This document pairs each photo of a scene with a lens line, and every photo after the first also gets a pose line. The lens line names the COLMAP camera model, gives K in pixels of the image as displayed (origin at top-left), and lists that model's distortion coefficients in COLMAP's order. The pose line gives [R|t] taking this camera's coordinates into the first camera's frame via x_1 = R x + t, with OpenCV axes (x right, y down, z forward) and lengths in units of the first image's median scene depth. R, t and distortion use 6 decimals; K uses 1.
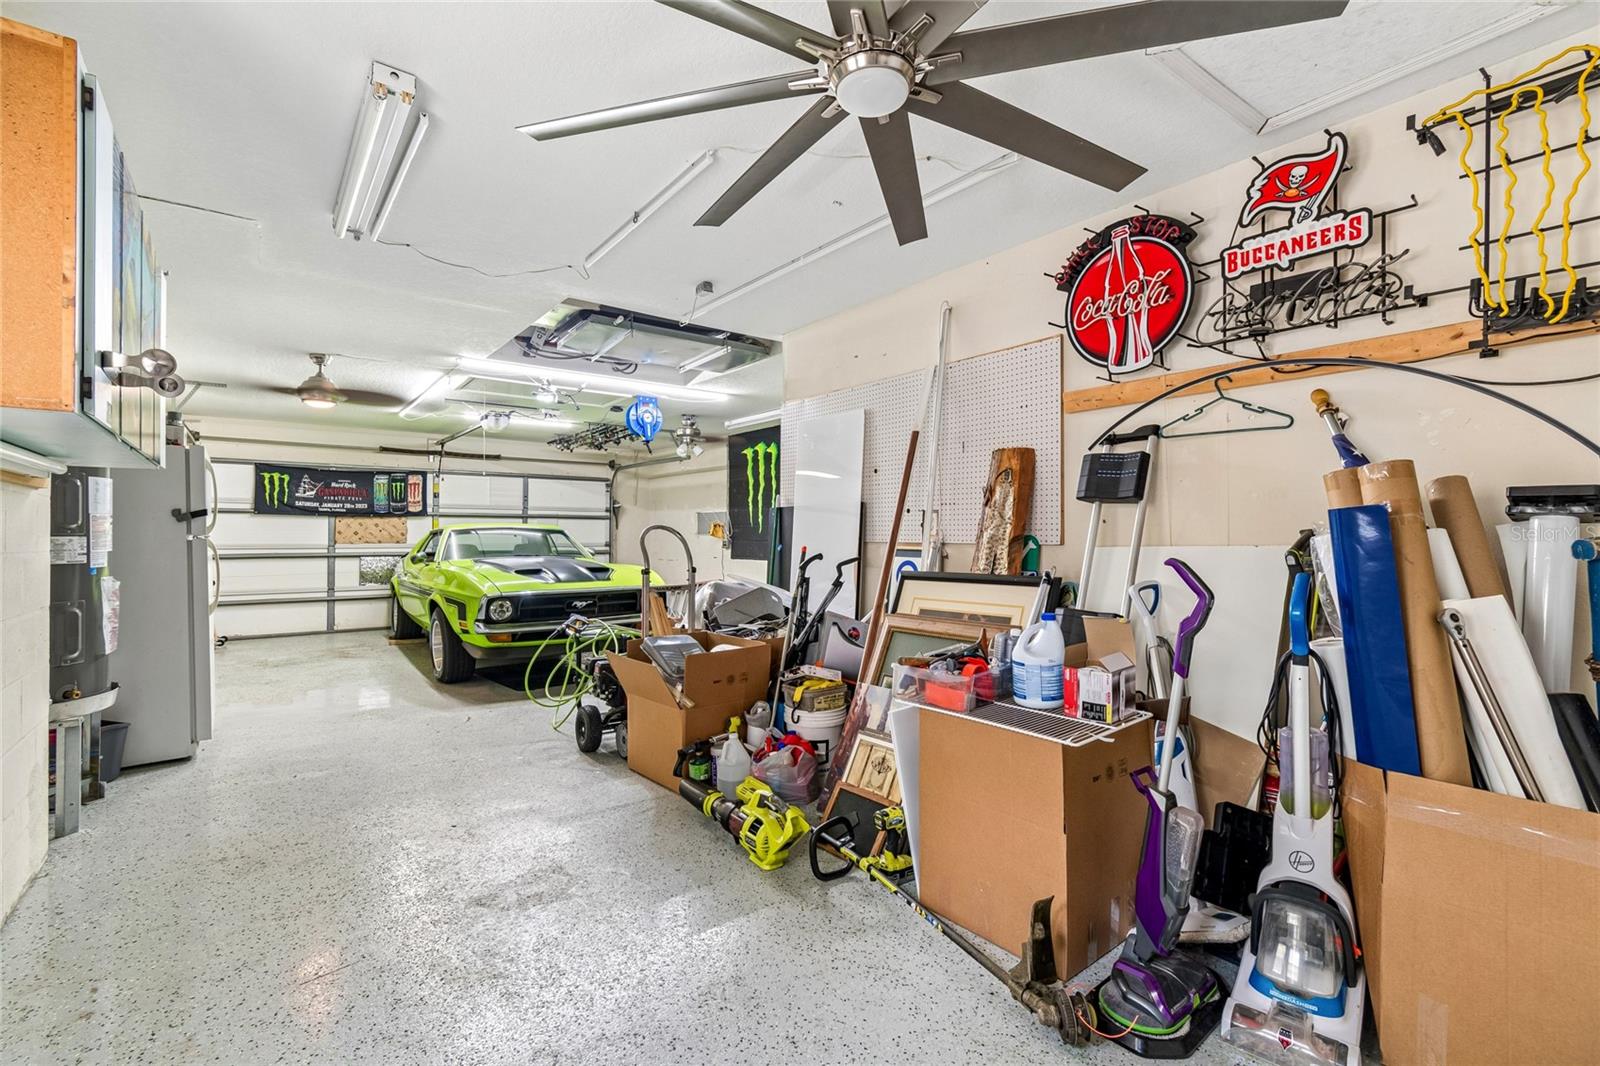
lens RADIAL K [[700.8, 0, 782.7], [0, 700.8, 528.7], [0, 0, 1]] dist [0.004504, -0.002690]
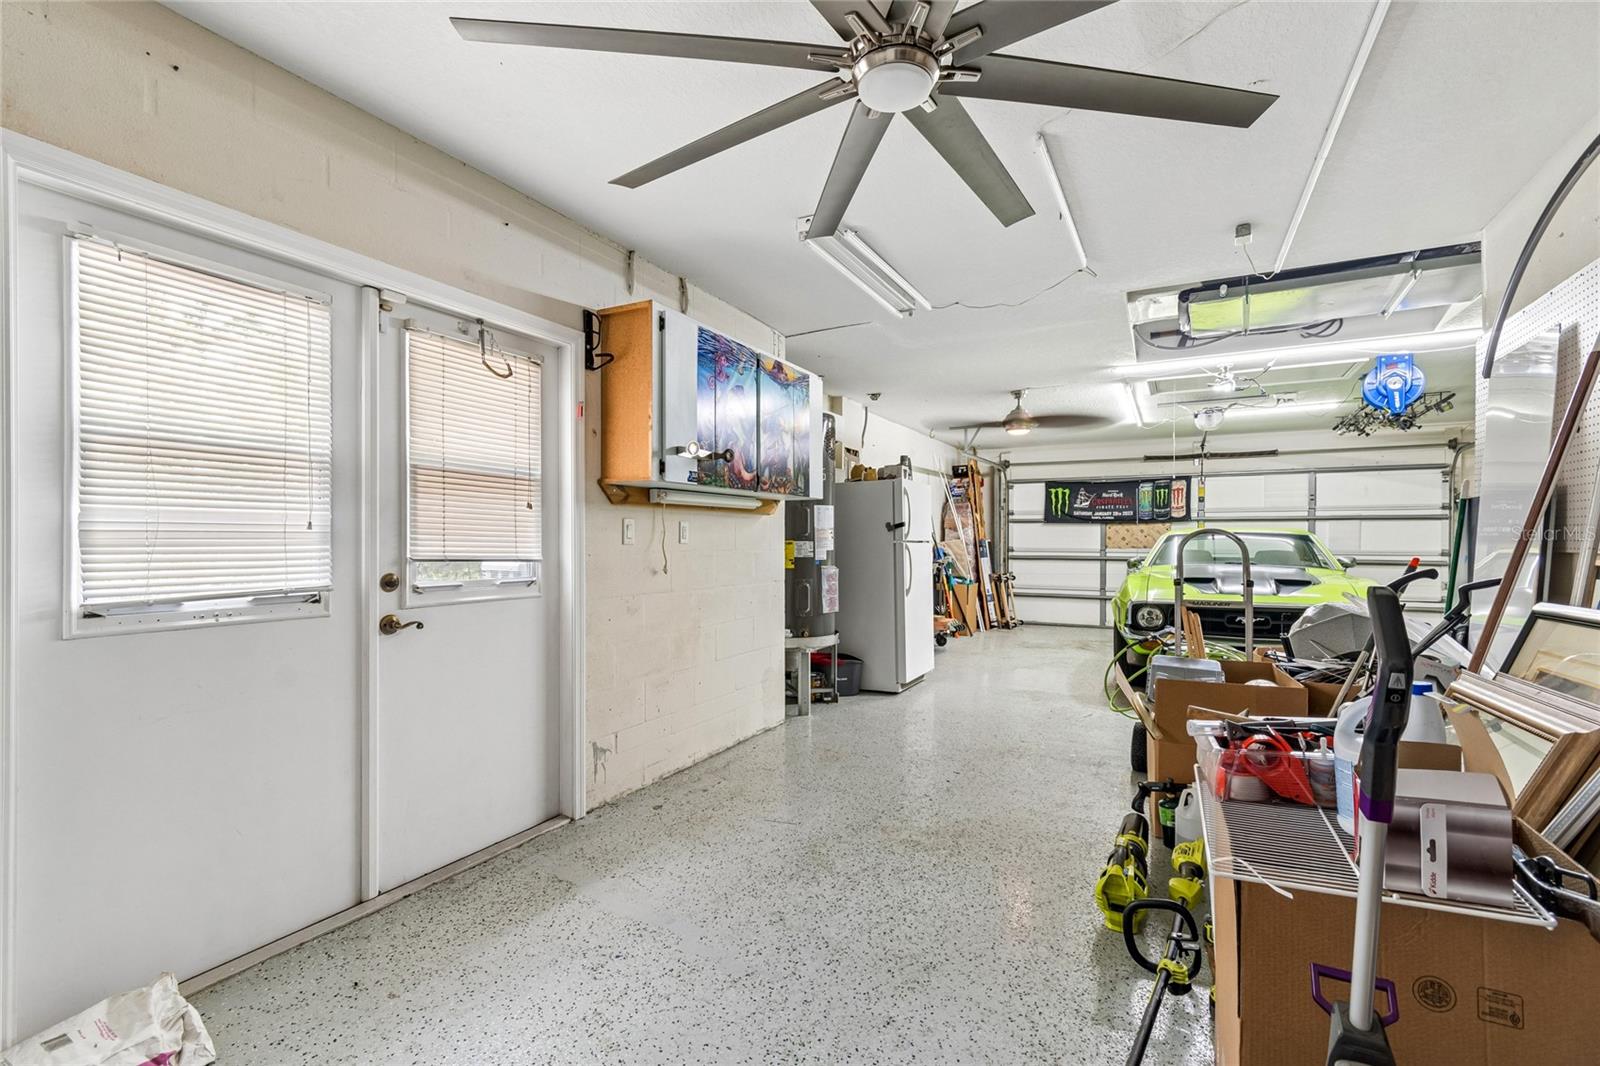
lens RADIAL K [[700.8, 0, 786.3], [0, 700.8, 541.2], [0, 0, 1]] dist [0.004504, -0.002690]
pose [[0.428091, 0.001344, -0.903735, 0.156621], [0.007793, 0.999956, 0.005178, 0.000609], [0.903702, -0.009259, 0.428062, 0.072809]]
